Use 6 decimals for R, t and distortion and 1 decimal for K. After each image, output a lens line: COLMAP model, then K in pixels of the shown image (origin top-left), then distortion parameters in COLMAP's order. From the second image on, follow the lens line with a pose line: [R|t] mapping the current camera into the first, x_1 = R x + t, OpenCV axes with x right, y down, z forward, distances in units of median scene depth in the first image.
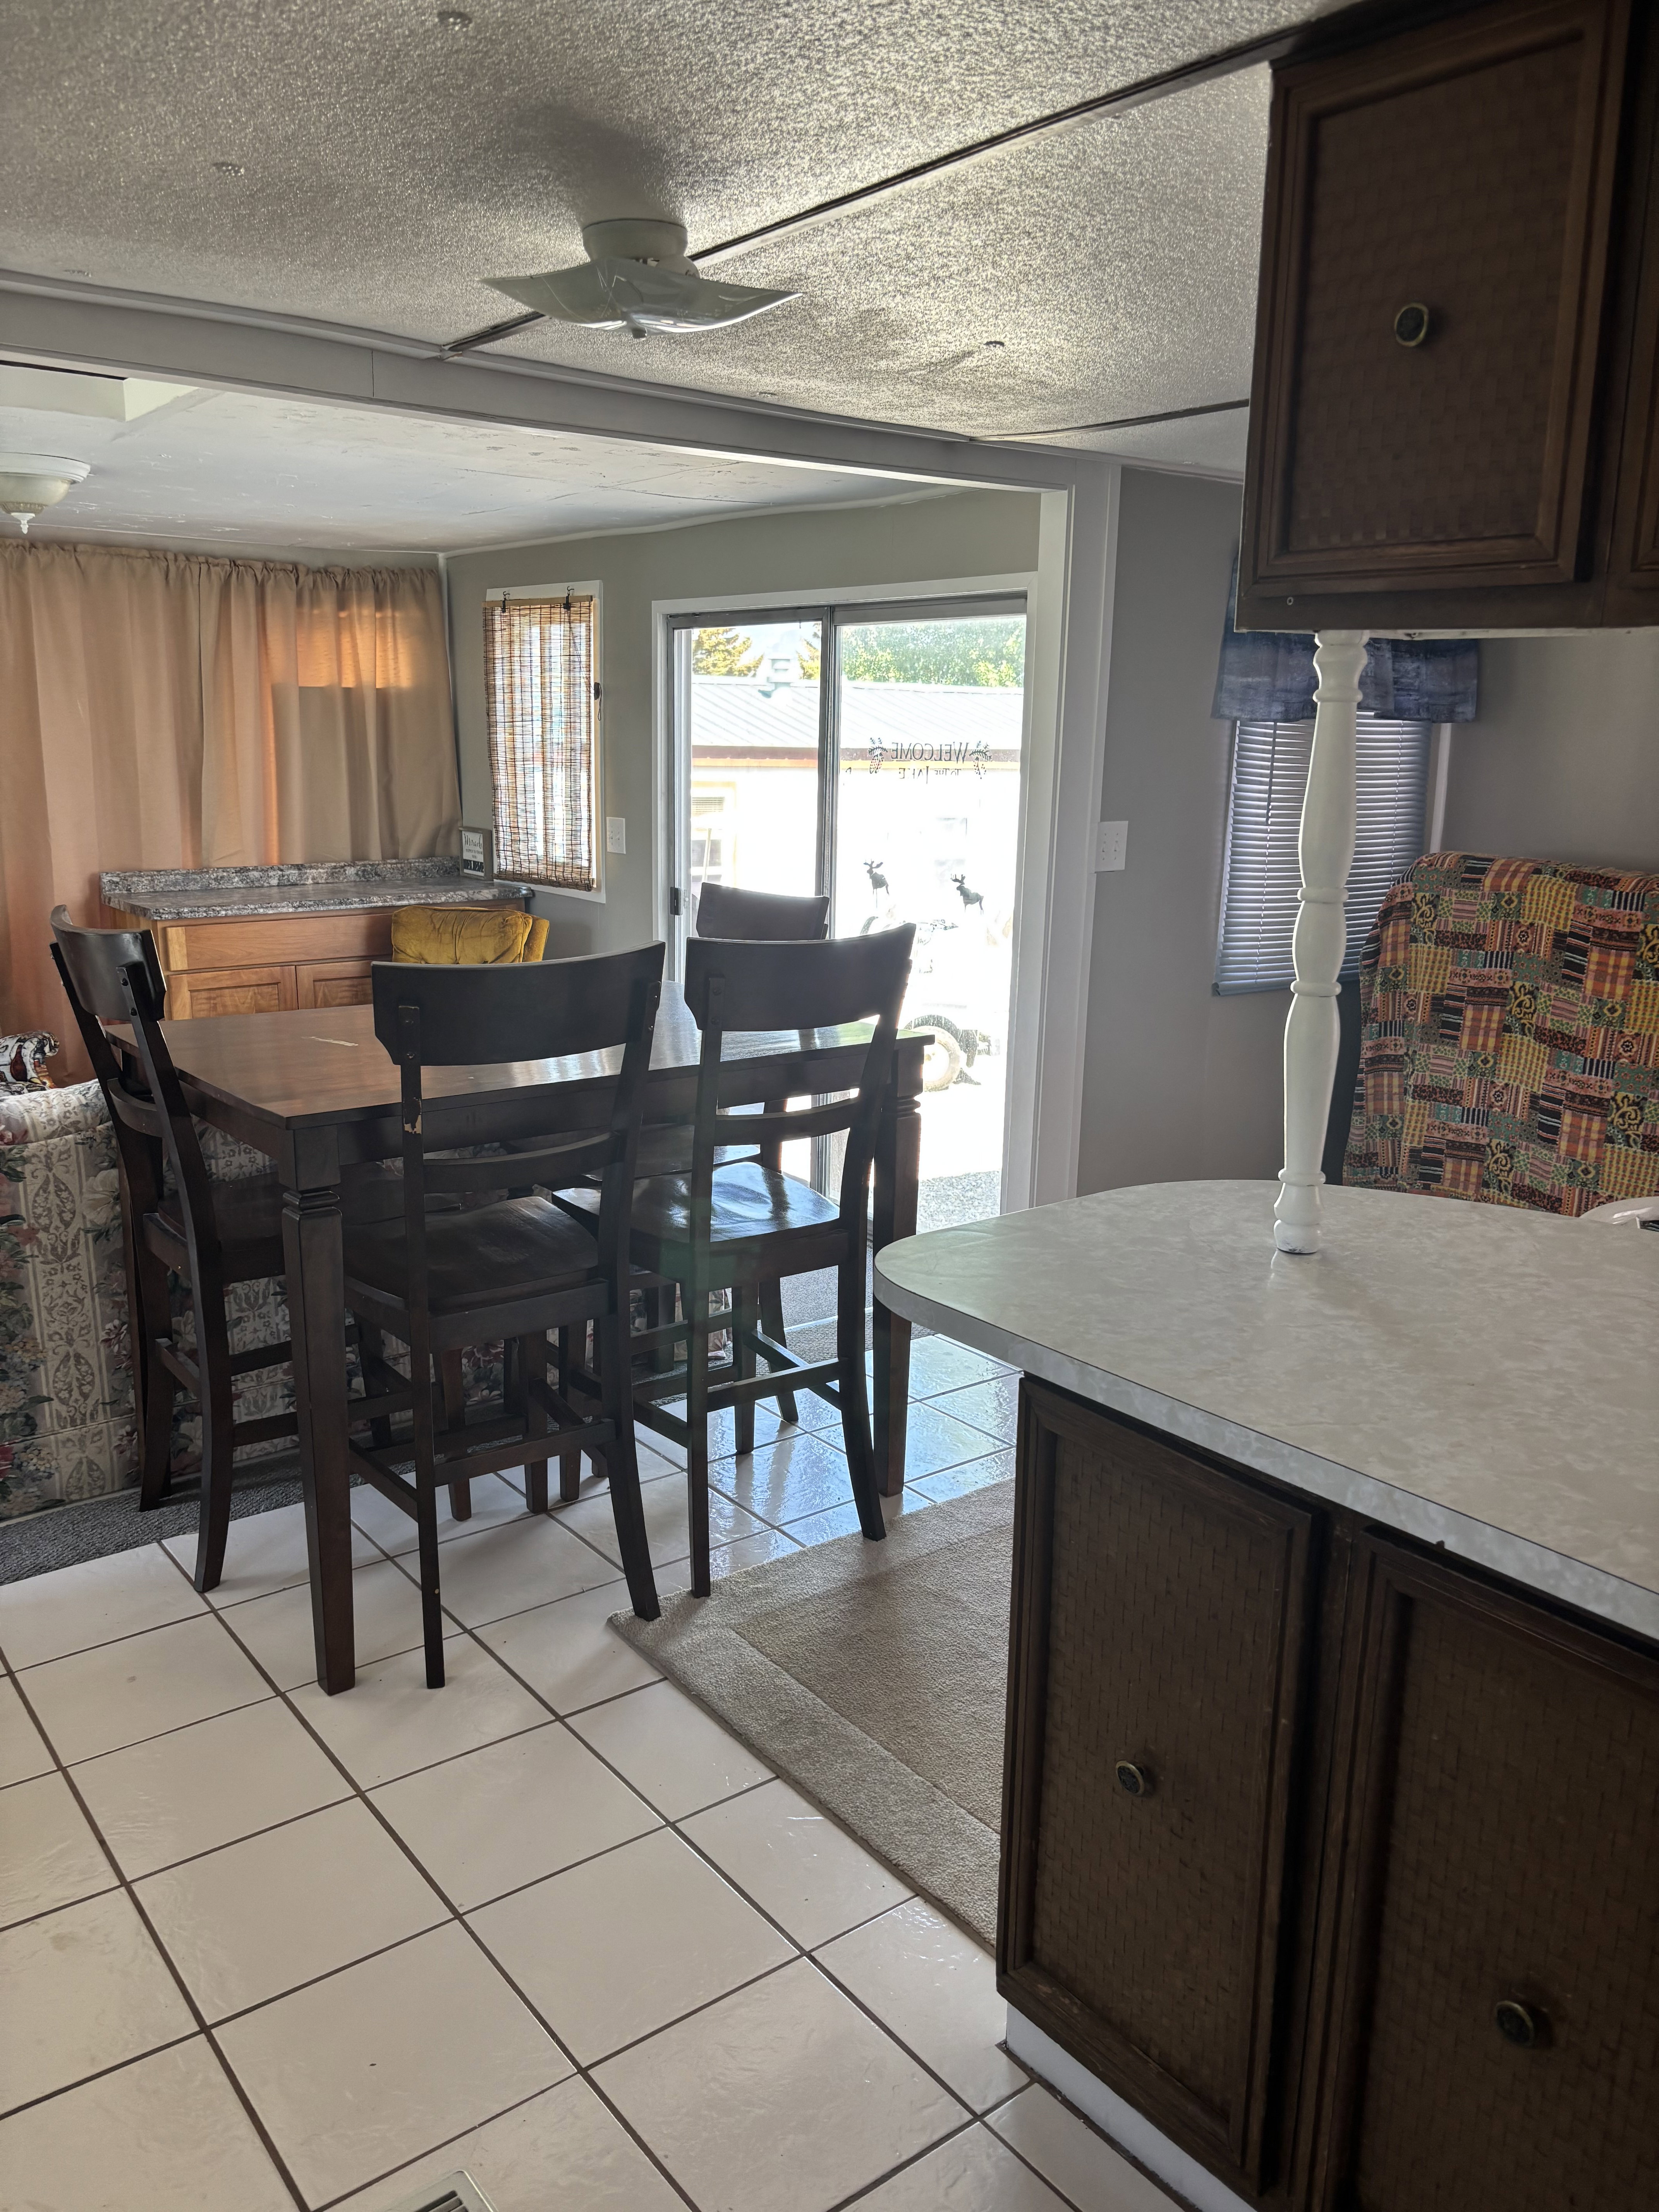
lens RADIAL K [[1680.3, 0, 840.1], [0, 1680.3, 1102.7], [0, 0, 1]] dist [0.020283, 0.001683]
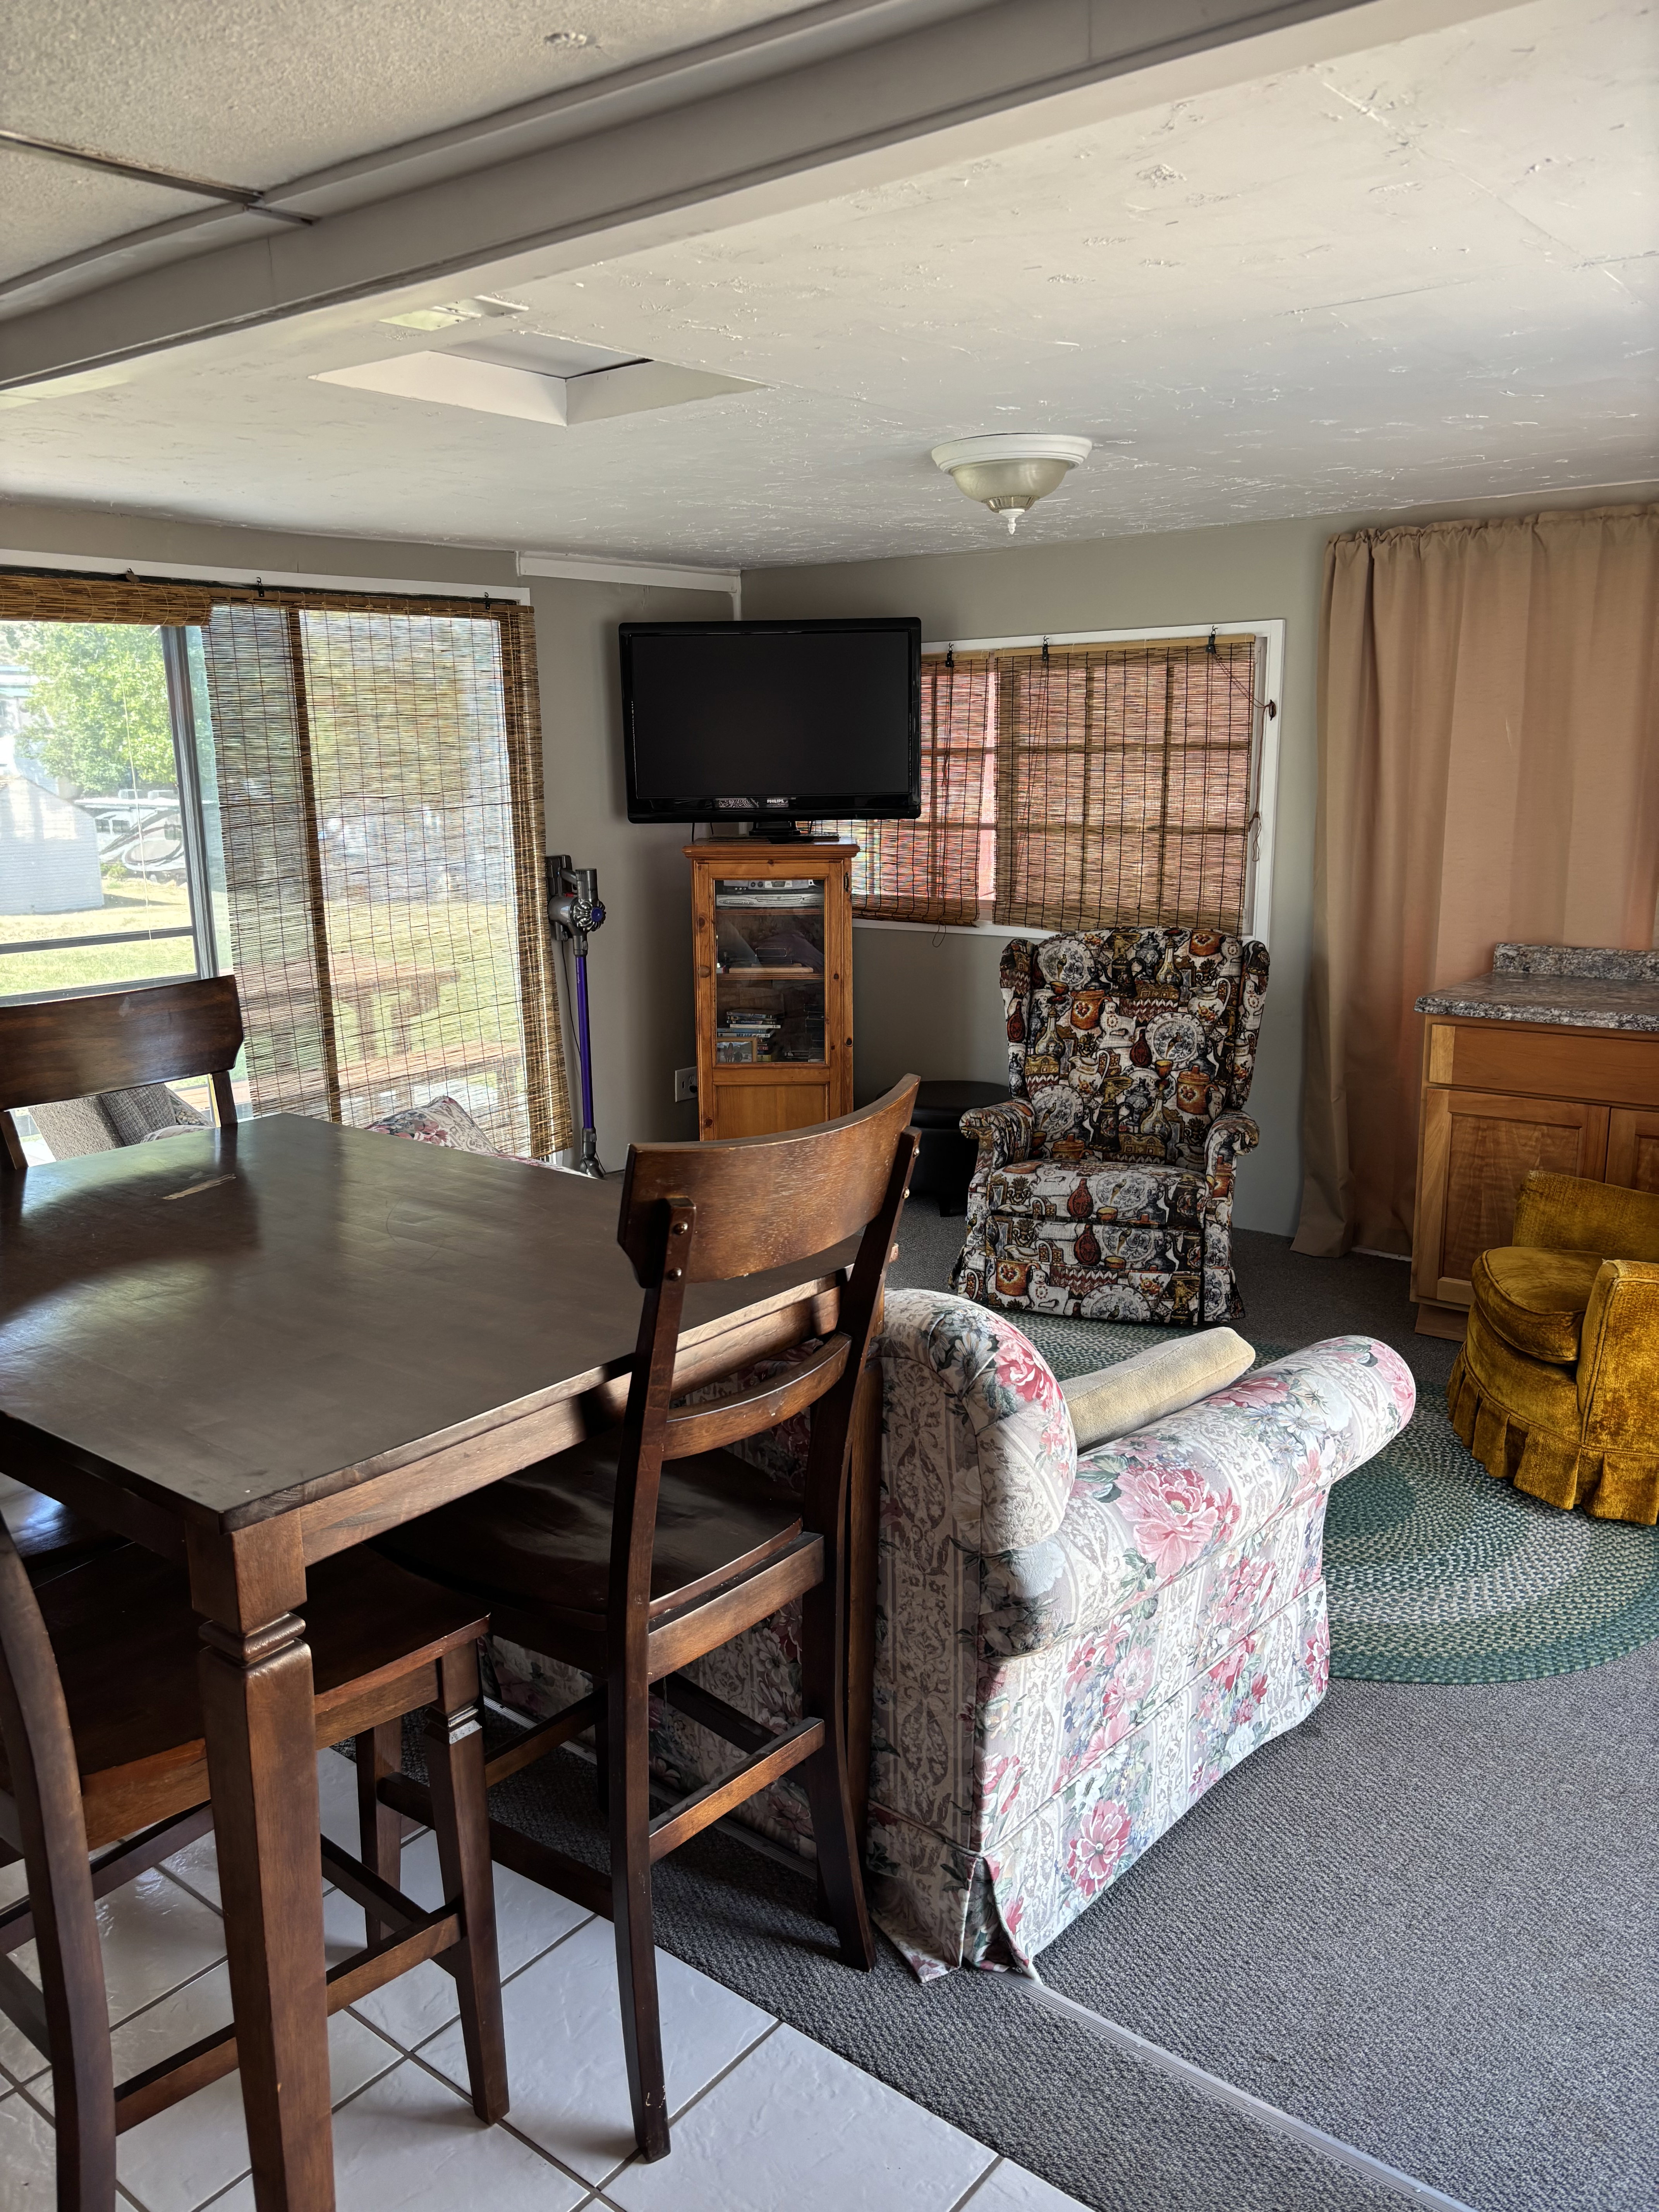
lens RADIAL K [[1692.7, 0, 829.3], [0, 1692.7, 1169.5], [0, 0, 1]] dist [0.001821, -0.003057]
pose [[0.243602, 0.224868, -0.943447, 0.485175], [-0.193108, 0.964520, 0.180029, -0.232829], [0.950456, 0.138331, 0.278383, 1.007793]]
